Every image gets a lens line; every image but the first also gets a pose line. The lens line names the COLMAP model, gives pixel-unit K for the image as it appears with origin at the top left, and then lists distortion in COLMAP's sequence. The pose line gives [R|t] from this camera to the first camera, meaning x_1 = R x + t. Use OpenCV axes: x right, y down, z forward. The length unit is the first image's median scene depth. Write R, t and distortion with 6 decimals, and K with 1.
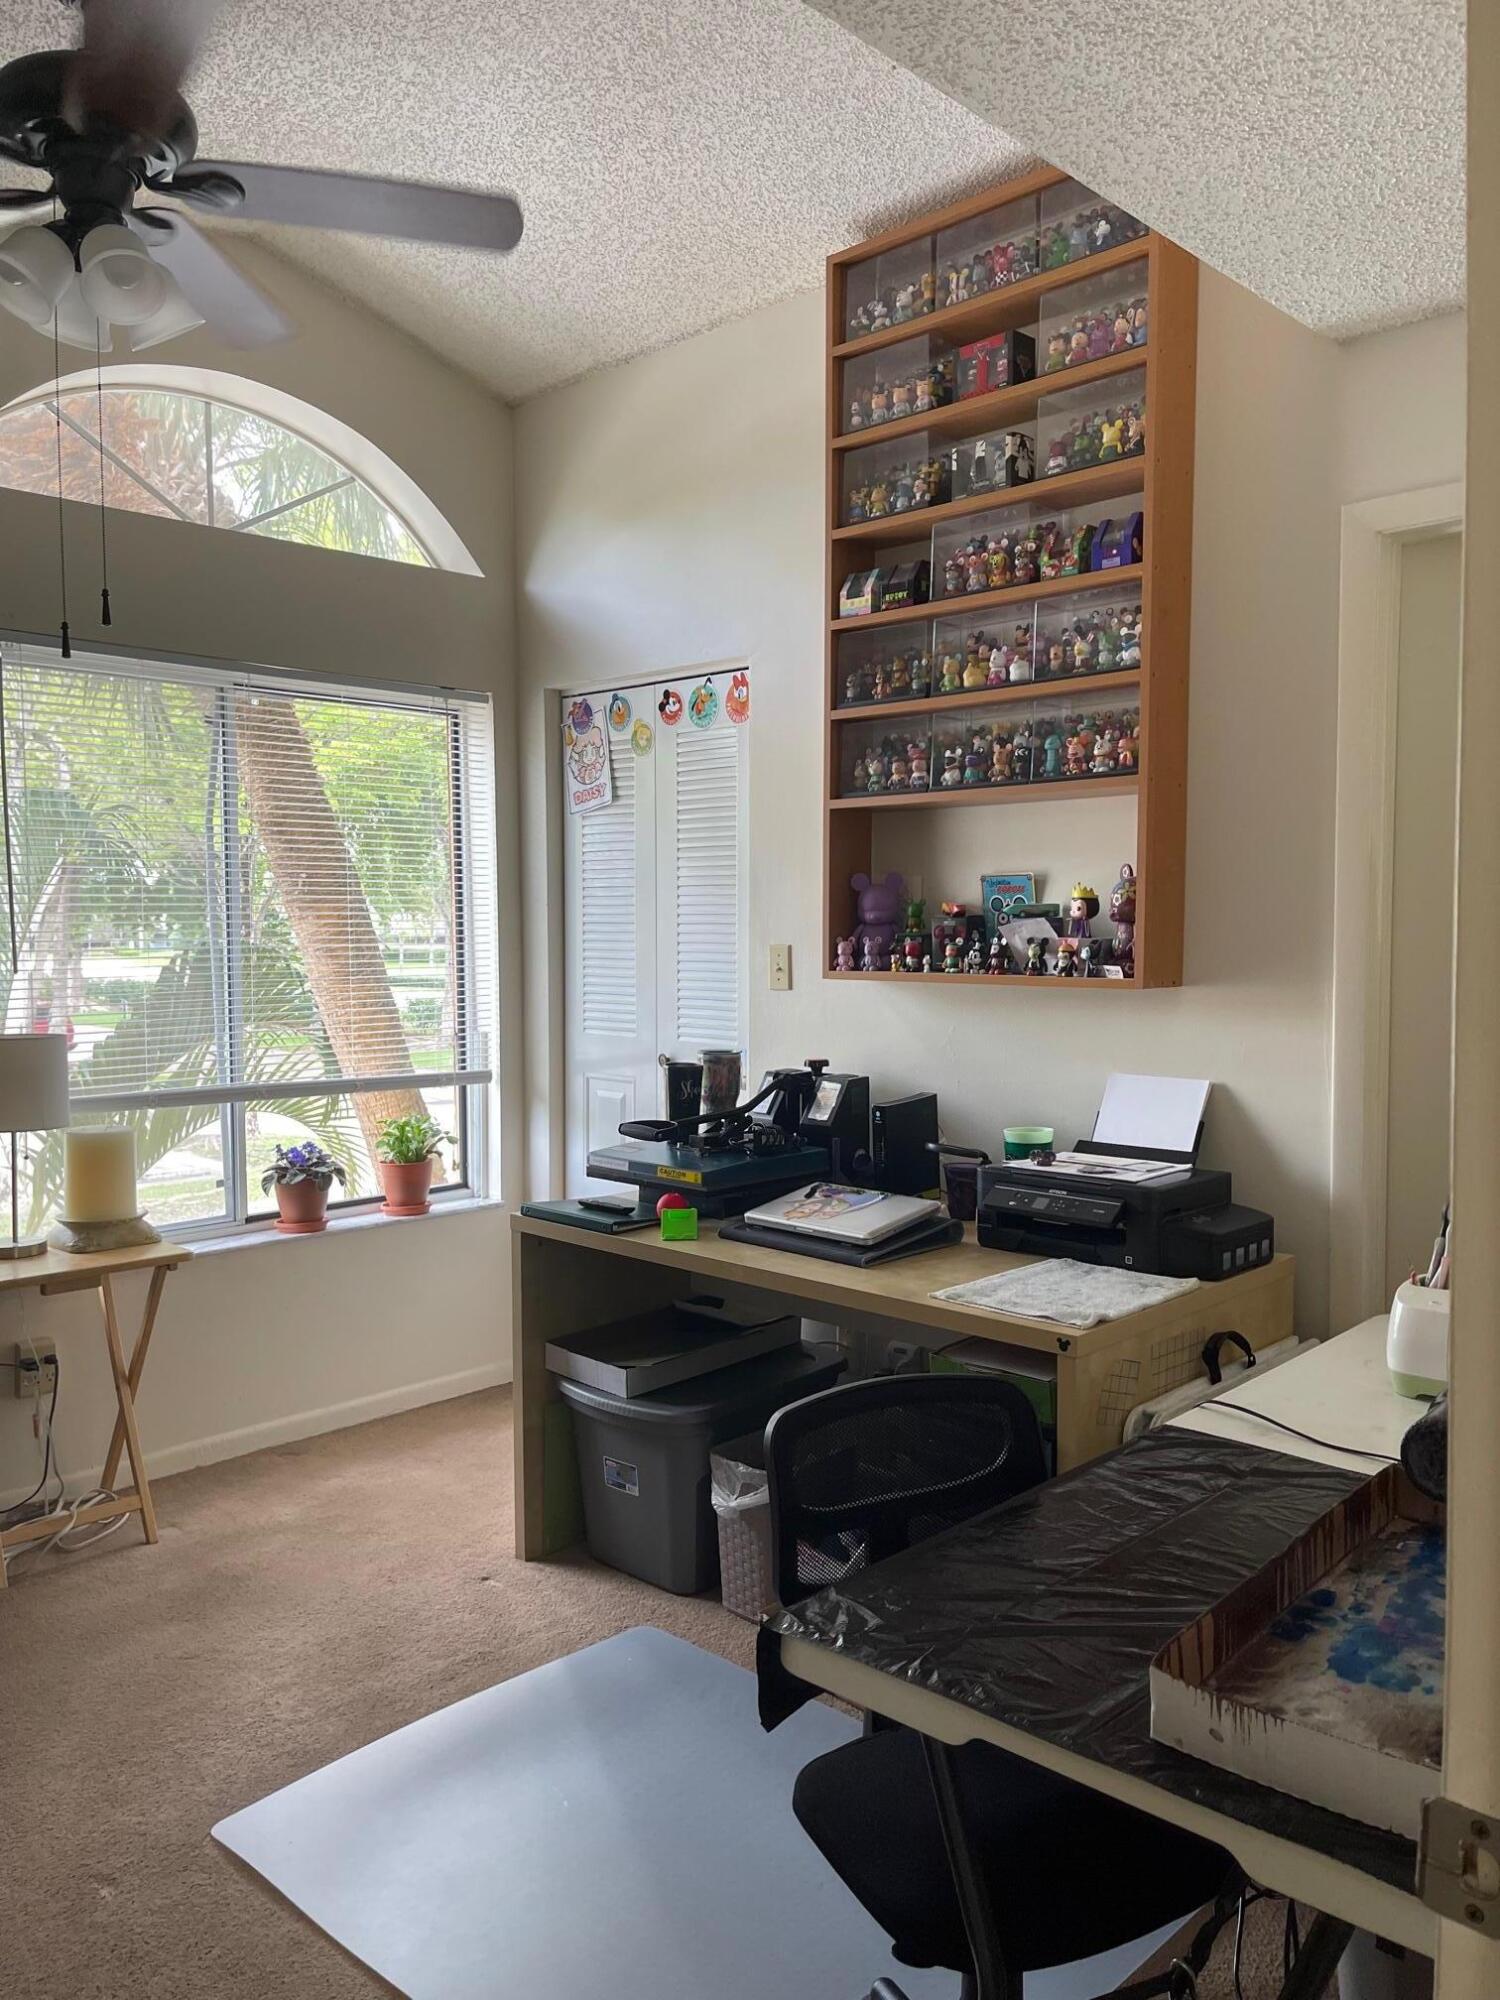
lens RADIAL K [[1504.0, 0, 752.2], [0, 1504.0, 1006.5], [0, 0, 1]] dist [0.065217, -0.090214]
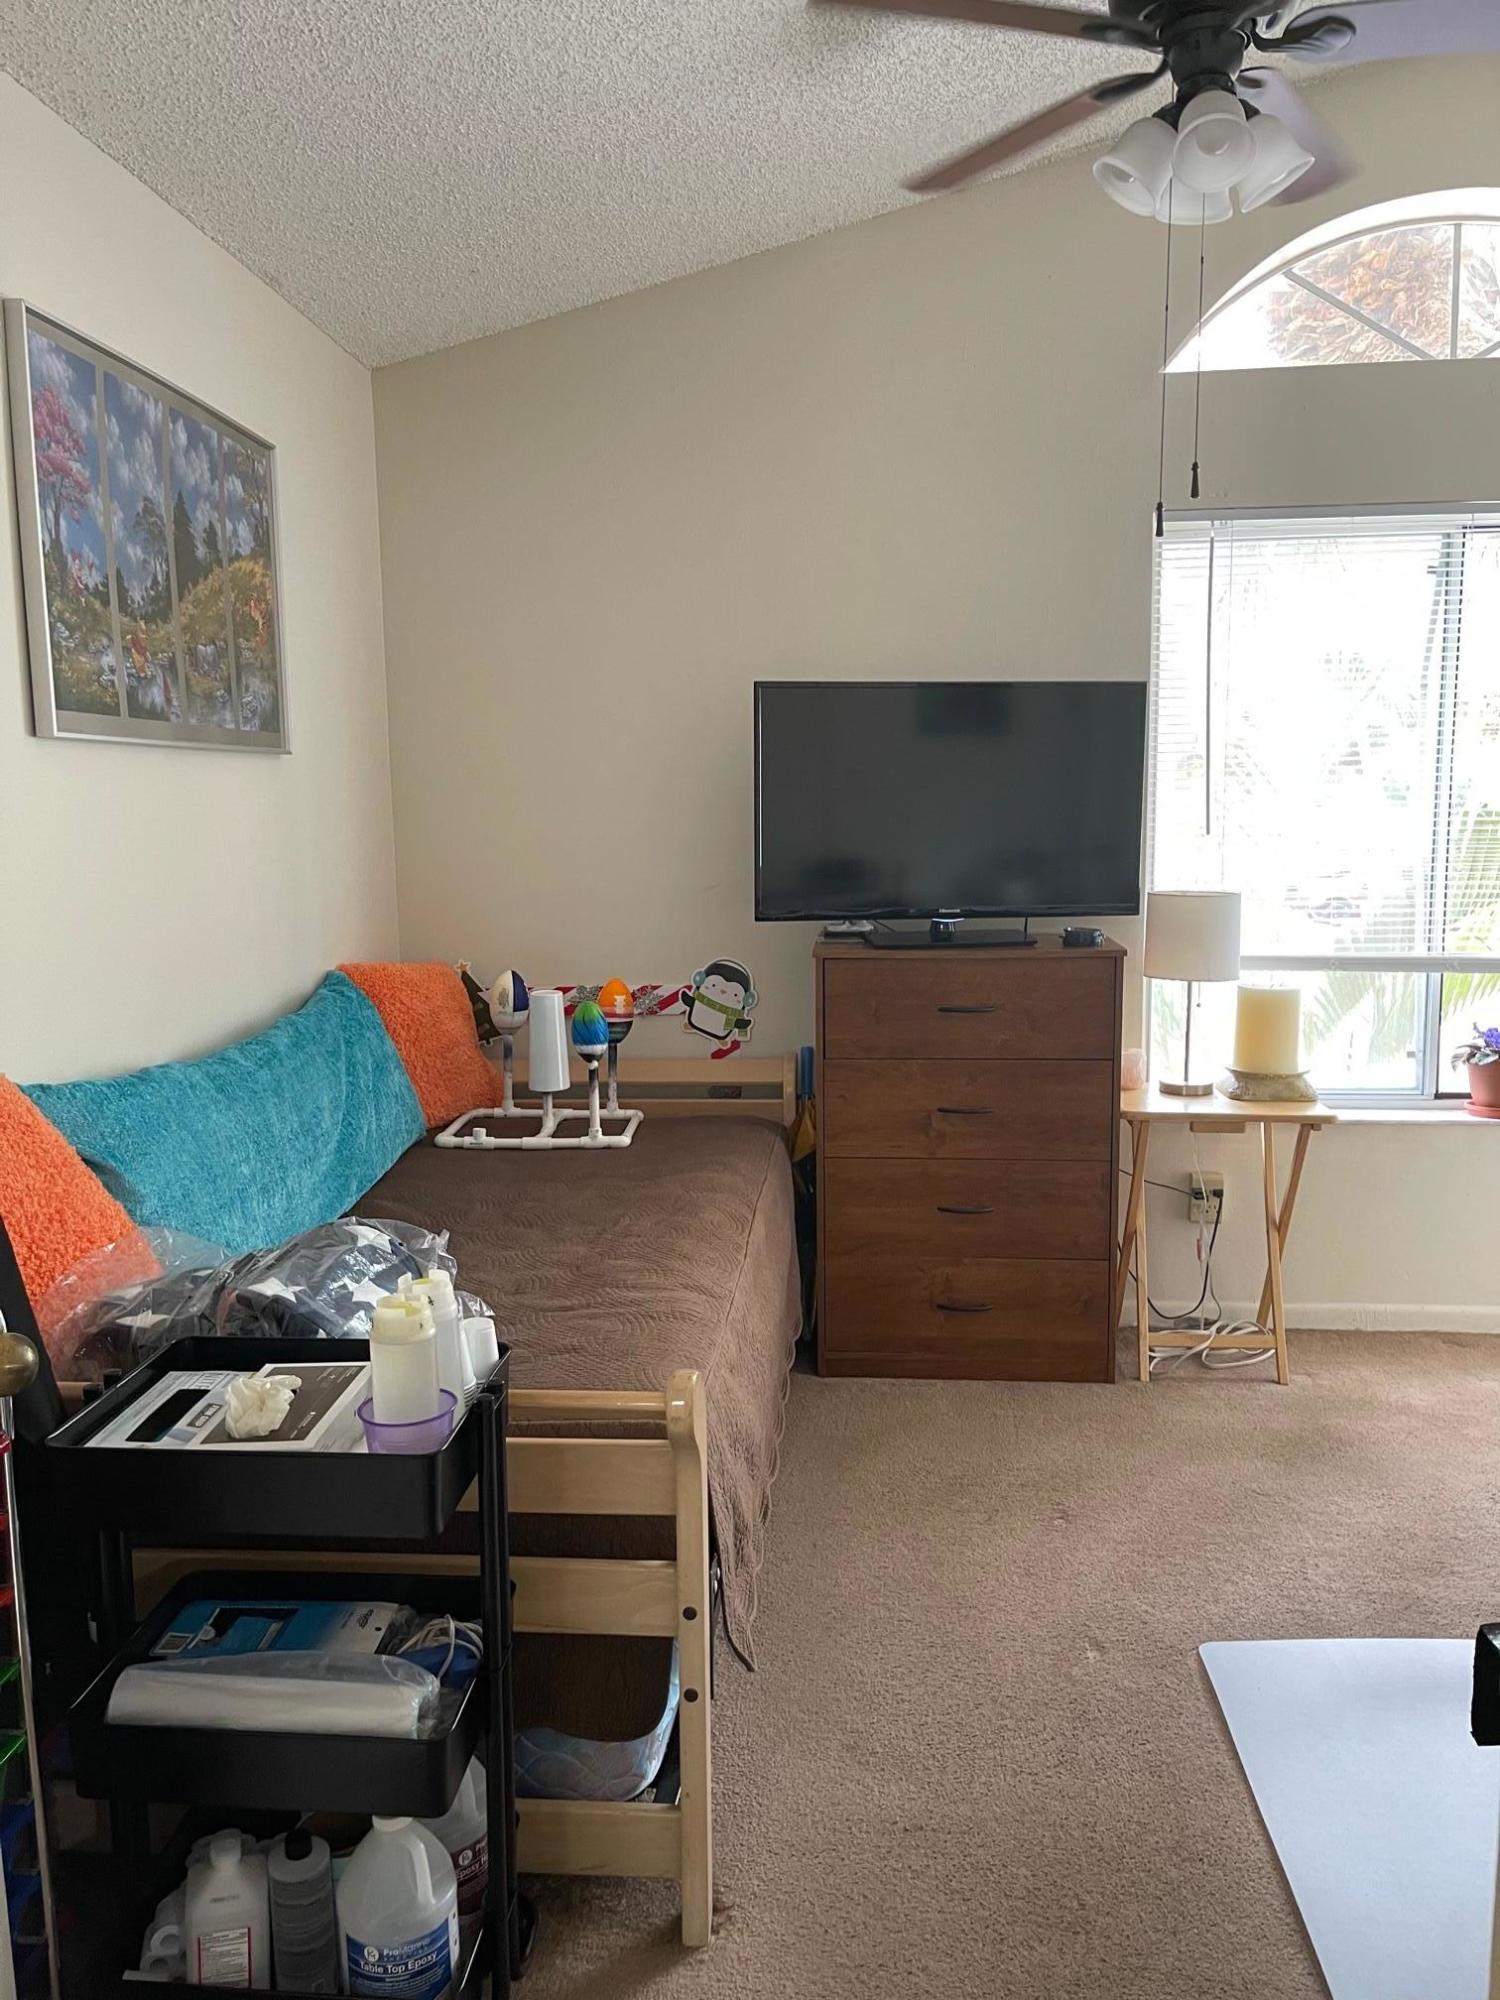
lens RADIAL K [[1504.0, 0, 768.1], [0, 1504.0, 991.4], [0, 0, 1]] dist [0.065217, -0.090214]
pose [[0.637444, 0.093606, -0.764789, 0.151638], [-0.033056, 0.995001, 0.094231, -0.002340], [0.769787, -0.034786, 0.637352, 0.073031]]
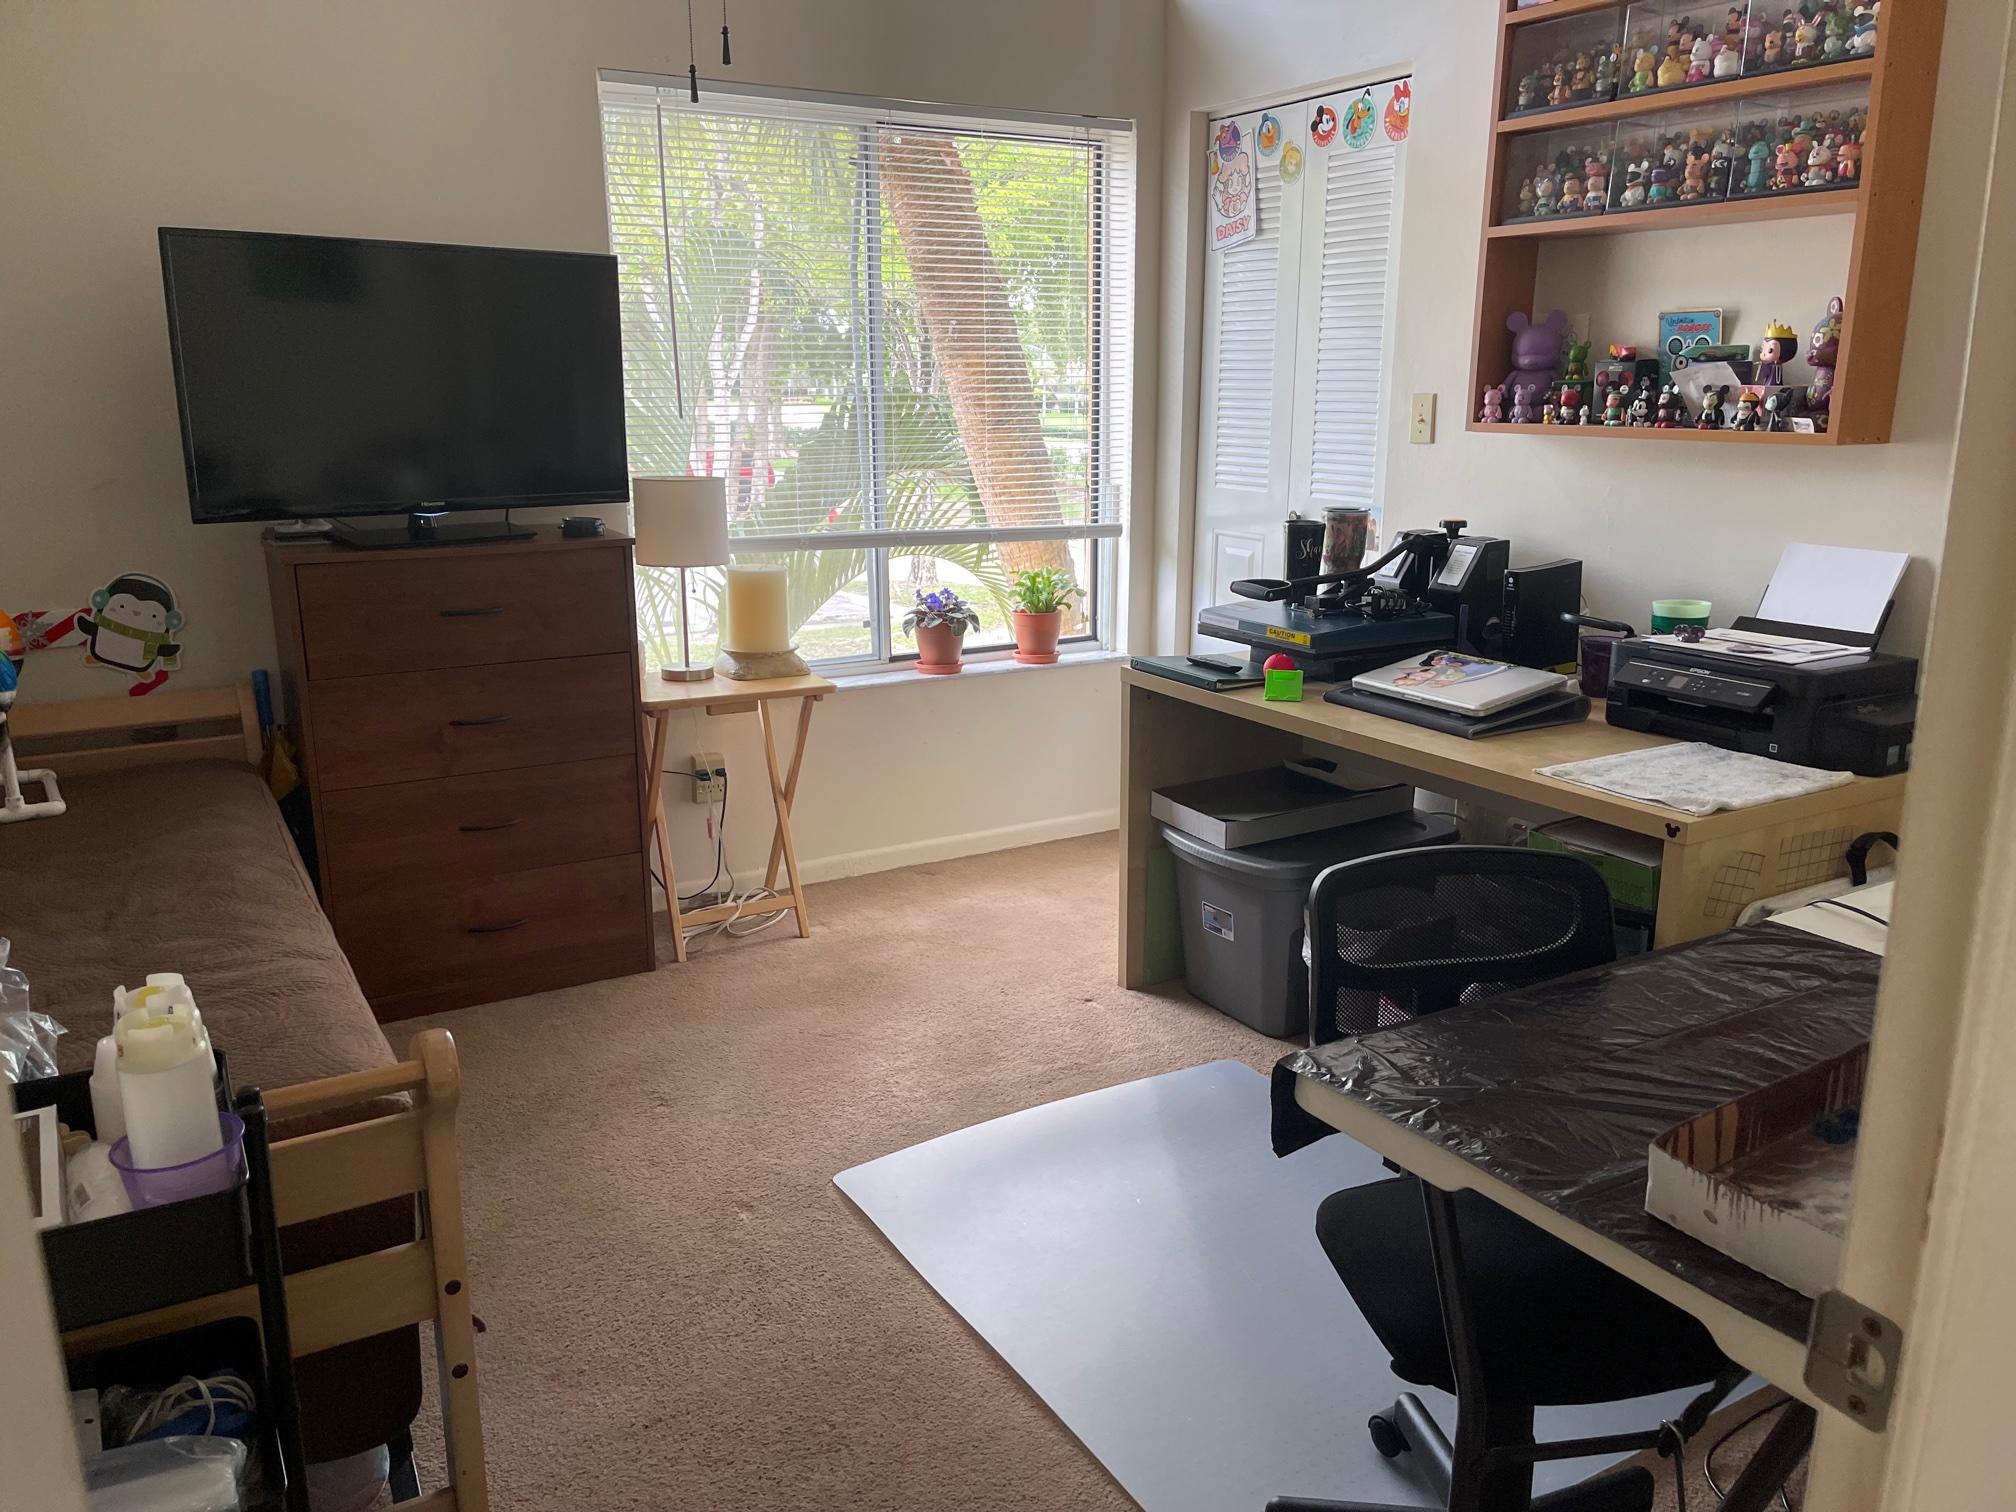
lens RADIAL K [[1516.0, 0, 1009.6], [0, 1516.0, 759.3], [0, 0, 1]] dist [0.065217, -0.090214]
pose [[0.962747, 0.067406, -0.261867, 0.038210], [-0.015832, 0.980822, 0.194263, 0.001405], [0.269939, -0.182880, 0.945351, -0.001107]]
